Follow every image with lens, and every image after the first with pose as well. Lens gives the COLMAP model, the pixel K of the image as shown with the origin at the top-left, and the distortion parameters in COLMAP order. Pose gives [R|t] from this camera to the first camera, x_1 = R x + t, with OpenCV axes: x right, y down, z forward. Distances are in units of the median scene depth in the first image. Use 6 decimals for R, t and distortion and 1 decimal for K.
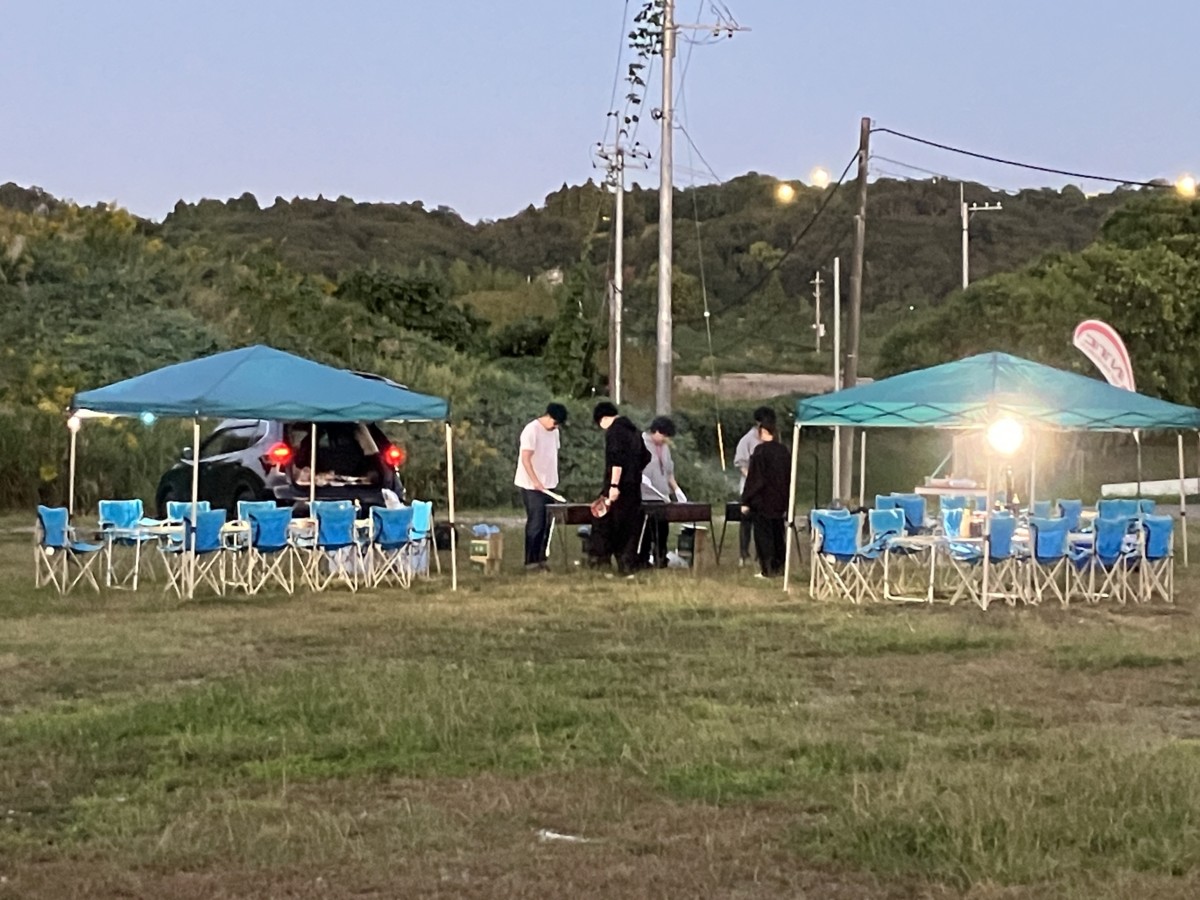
lens RADIAL K [[2899.8, 0, 598.4], [0, 2899.8, 455.3], [0, 0, 1]] dist [-0.544243, 0.000000]
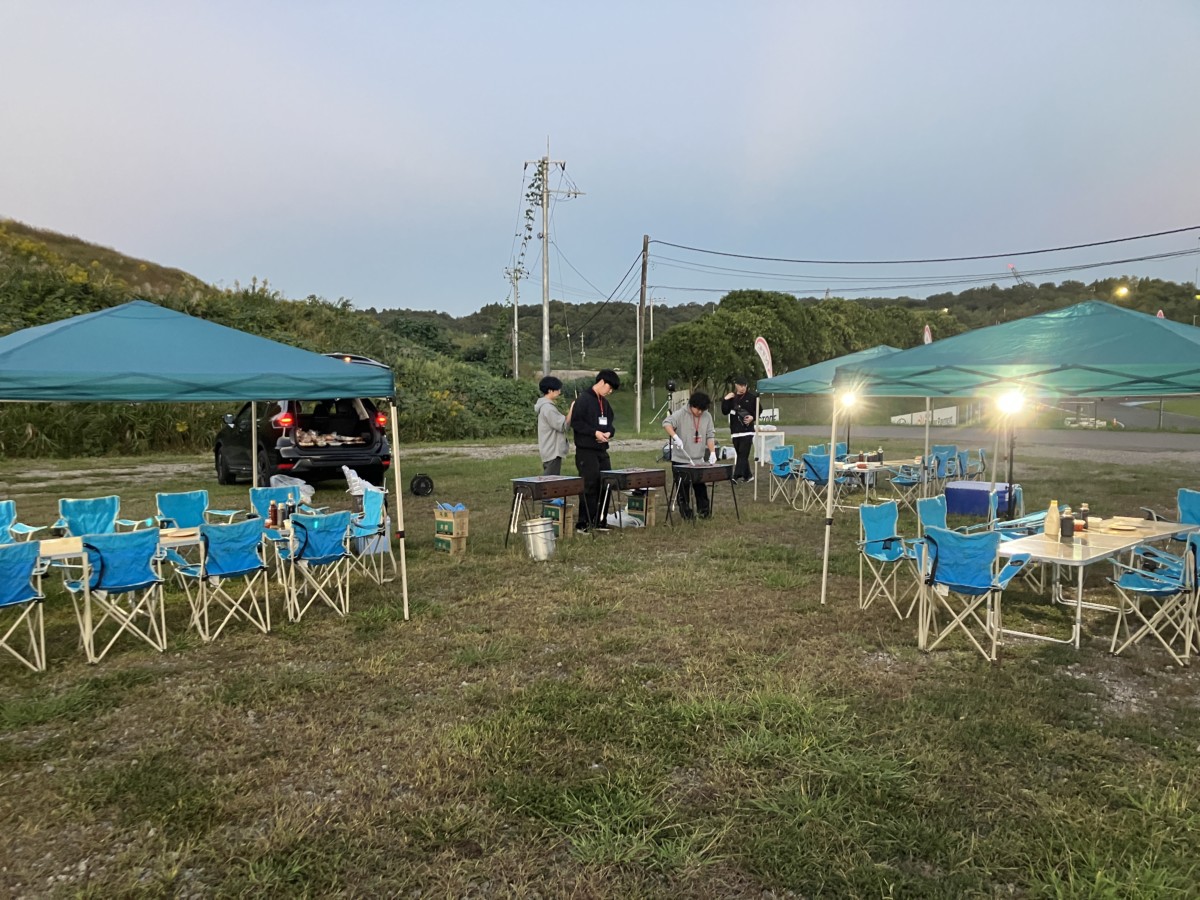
lens RADIAL K [[951.5, 0, 595.2], [0, 951.5, 473.1], [0, 0, 1]] dist [0.002827, -0.004616]
pose [[0.994946, -0.020867, 0.098222, -0.011359], [0.013160, 0.996830, 0.078469, -0.005271], [-0.099548, -0.076780, 0.992066, 0.354549]]
